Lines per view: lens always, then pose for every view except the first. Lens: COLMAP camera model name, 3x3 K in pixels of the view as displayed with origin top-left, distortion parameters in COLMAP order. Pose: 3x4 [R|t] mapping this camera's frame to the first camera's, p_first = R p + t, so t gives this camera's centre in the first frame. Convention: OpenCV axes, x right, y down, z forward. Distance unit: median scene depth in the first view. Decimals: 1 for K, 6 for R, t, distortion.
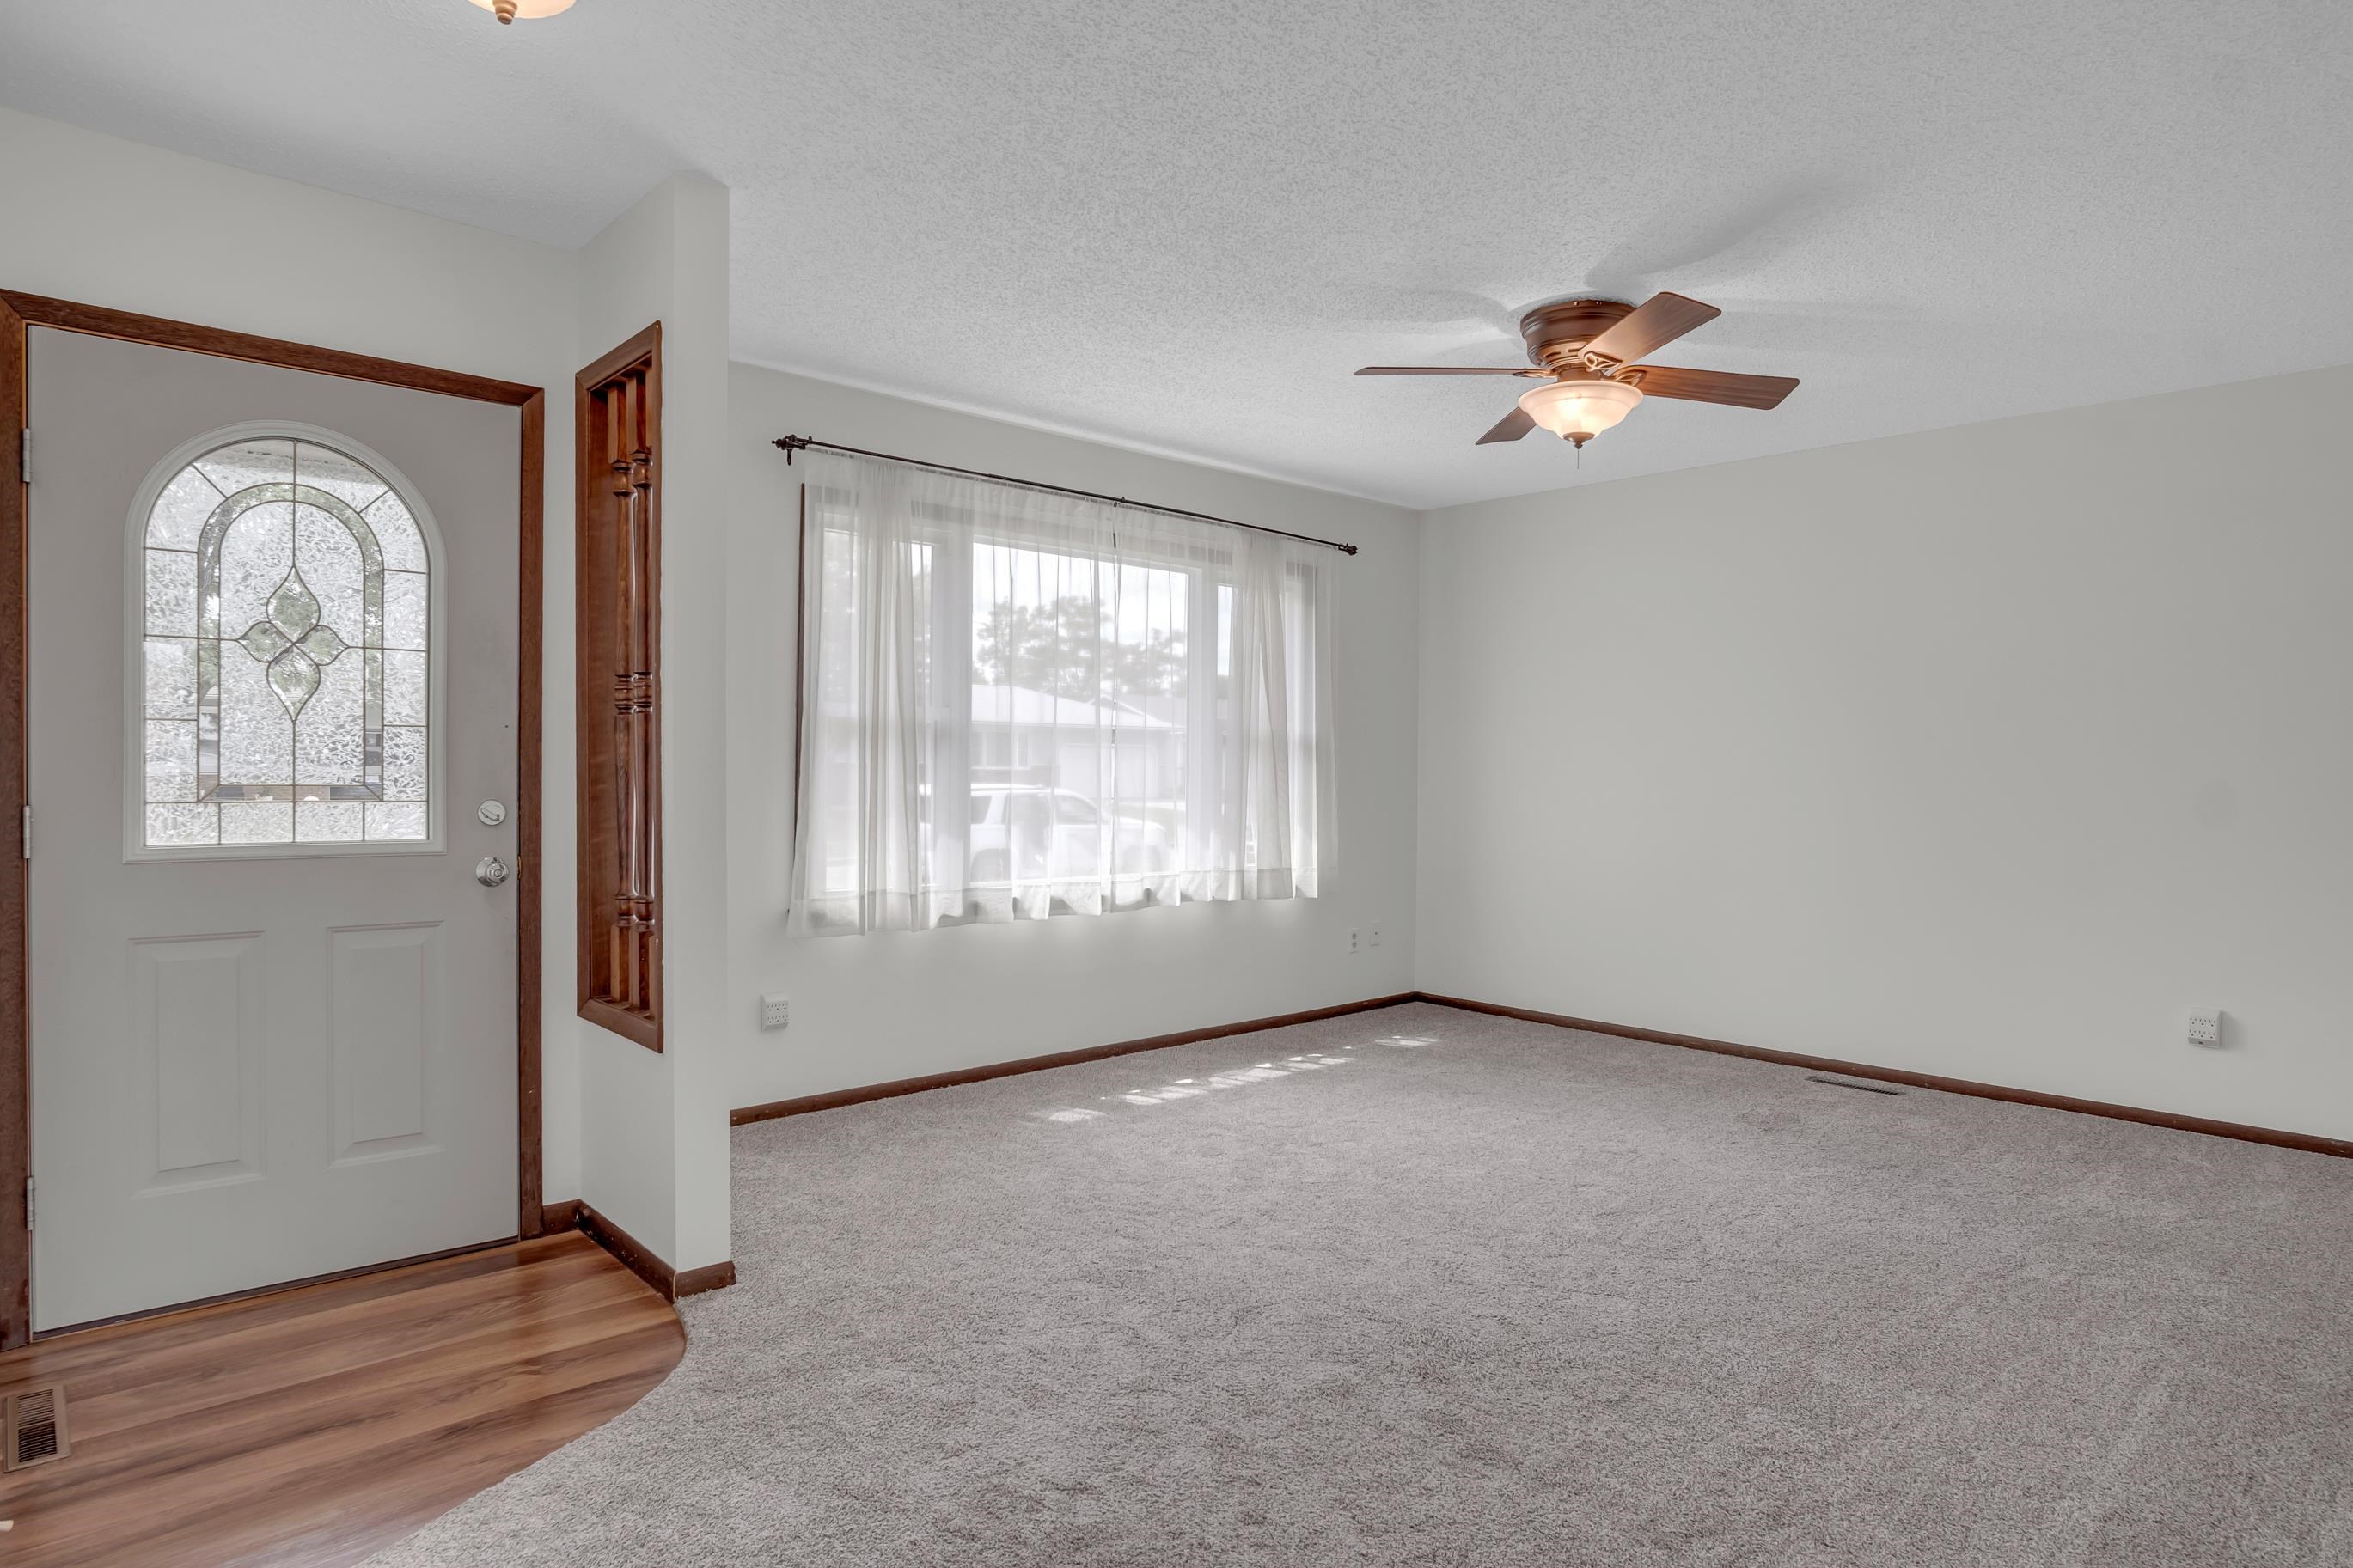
lens RADIAL K [[1292.5, 0, 1175.8], [0, 1292.5, 731.5], [0, 0, 1]] dist [-0.027144, 0.001939]
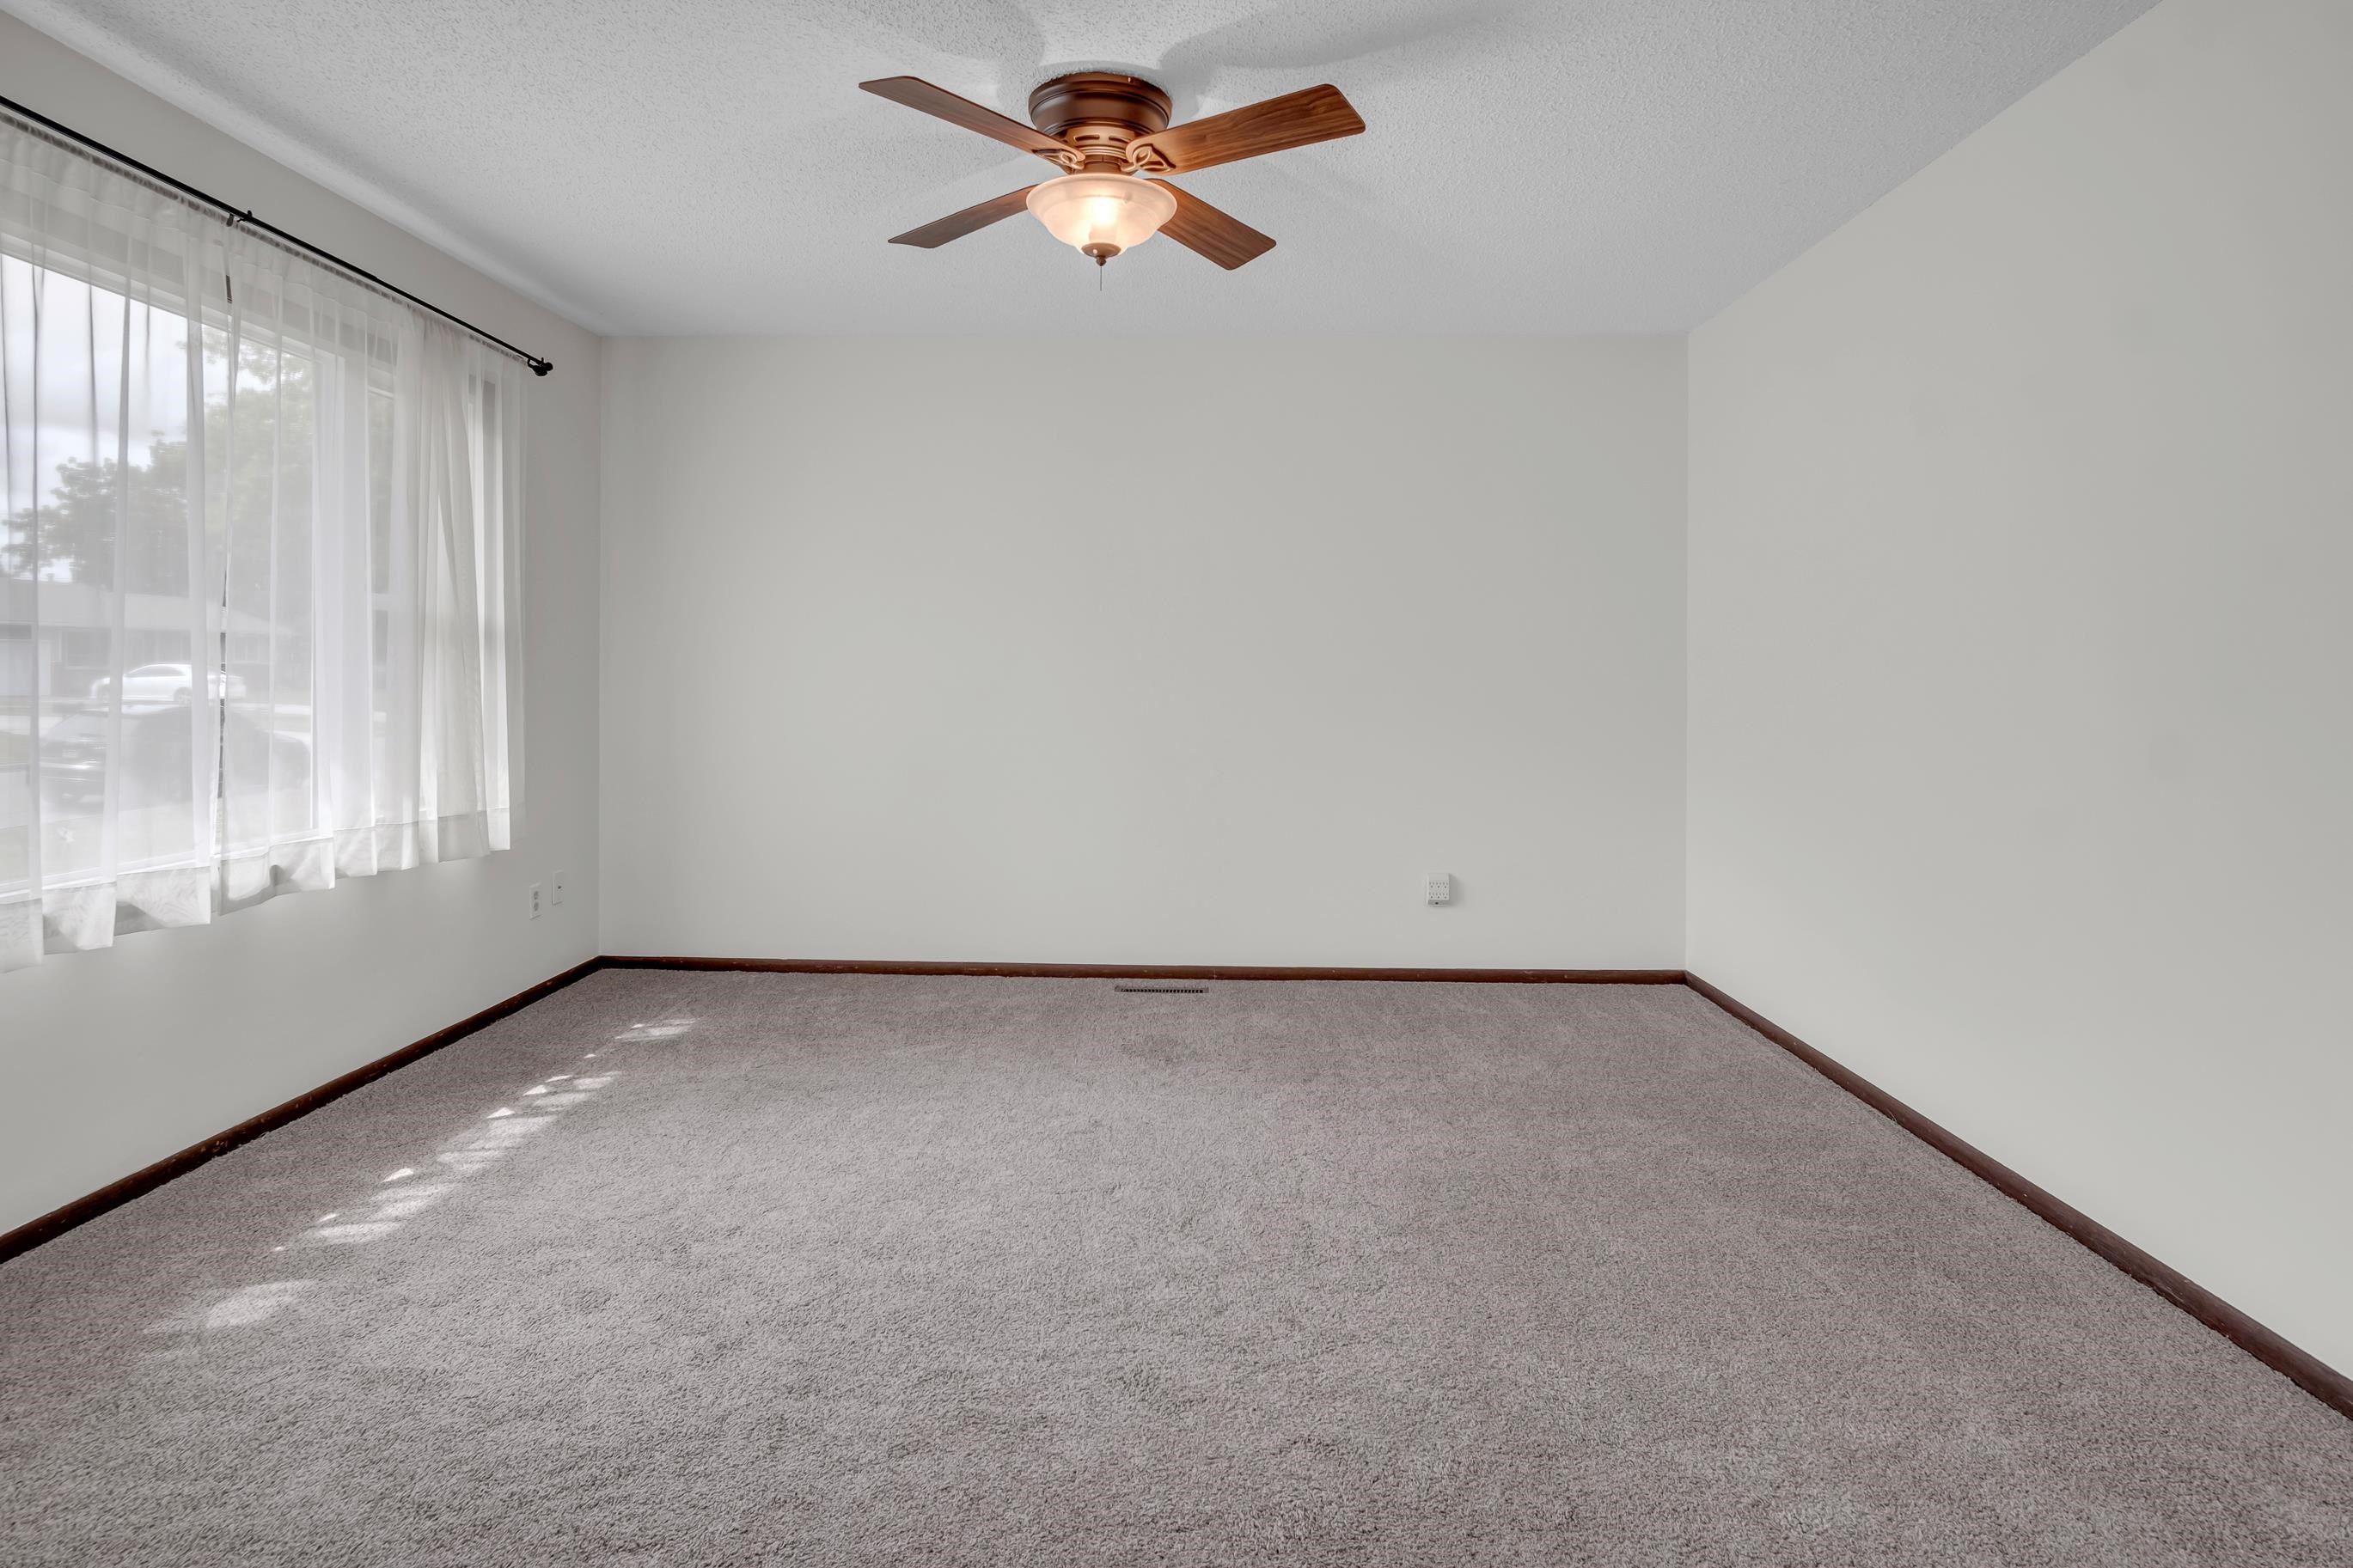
lens RADIAL K [[1273.1, 0, 1118.1], [0, 1273.1, 640.7], [0, 0, 1]] dist [-0.024936, 0.002337]
pose [[0.705165, 0.010238, 0.708970, -0.175891], [-0.016555, 0.999861, 0.002028, 0.008257], [-0.708850, -0.013167, 0.705236, 0.325700]]
